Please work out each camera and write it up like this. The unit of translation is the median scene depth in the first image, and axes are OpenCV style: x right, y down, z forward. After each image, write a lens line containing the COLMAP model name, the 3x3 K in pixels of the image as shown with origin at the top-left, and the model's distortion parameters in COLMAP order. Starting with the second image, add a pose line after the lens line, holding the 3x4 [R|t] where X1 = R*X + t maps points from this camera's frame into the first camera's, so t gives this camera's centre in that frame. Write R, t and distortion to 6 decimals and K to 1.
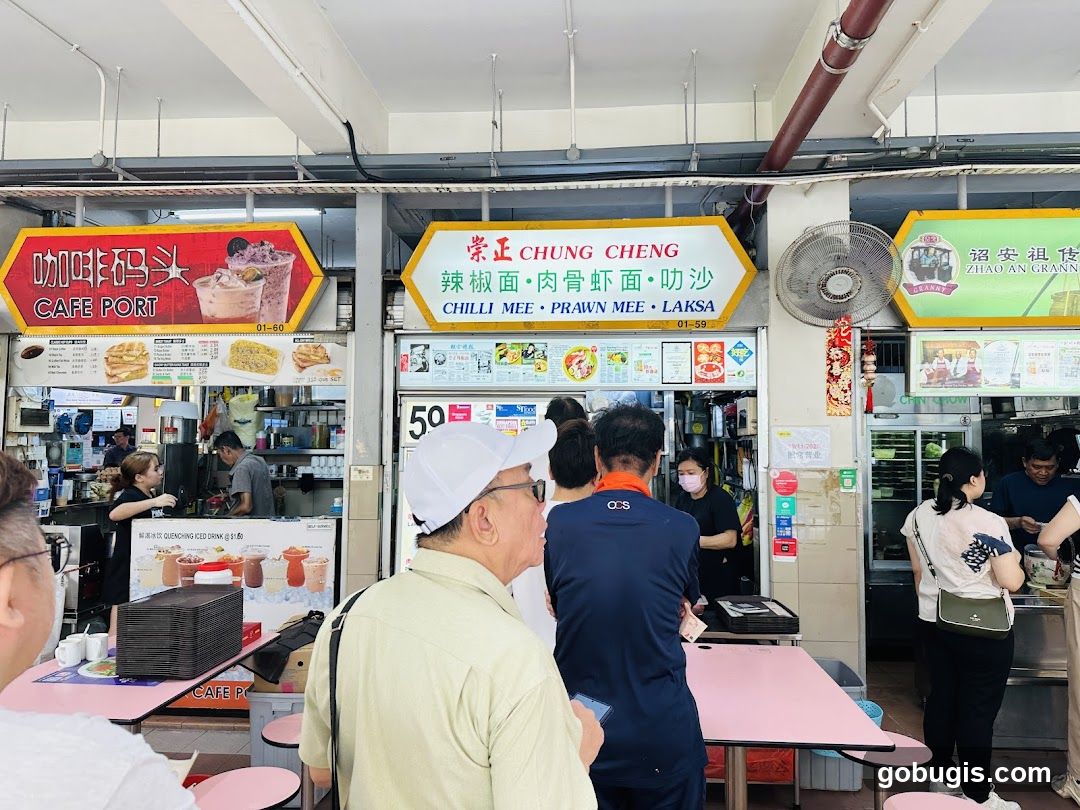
lens RADIAL K [[773.2, 0, 540.8], [0, 773.2, 418.0], [0, 0, 1]] dist [0.084013, -0.047475]
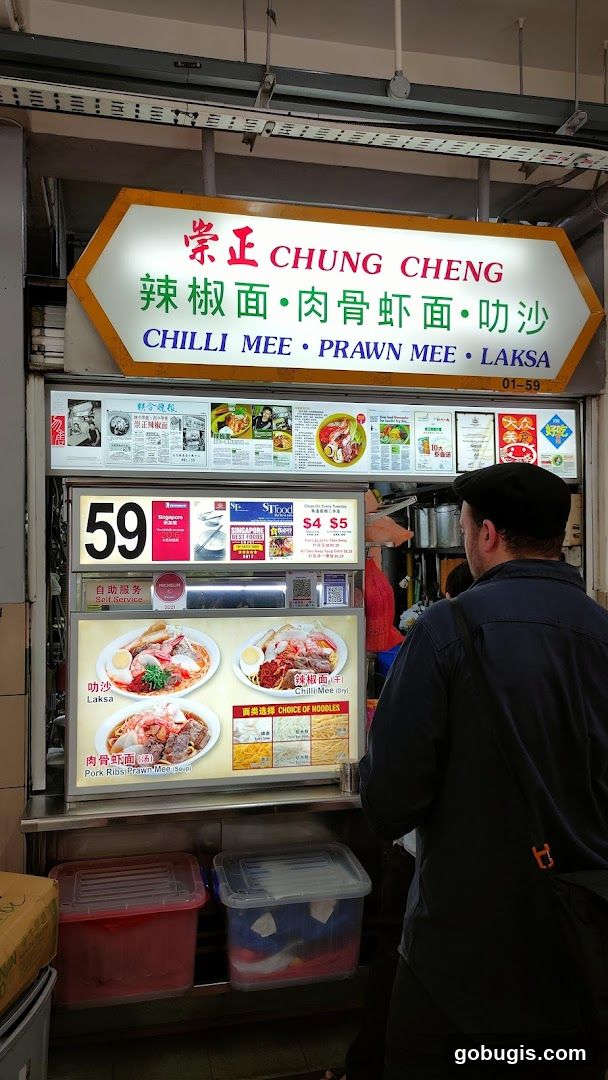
lens RADIAL K [[840.6, 0, 301.3], [0, 840.6, 558.9], [0, 0, 1]] dist [0.017507, 0.009018]
pose [[0.954878, -0.011942, 0.296757, -0.204455], [-0.000934, 0.999066, 0.043208, -0.000089], [-0.296996, -0.041535, 0.953975, 0.341271]]
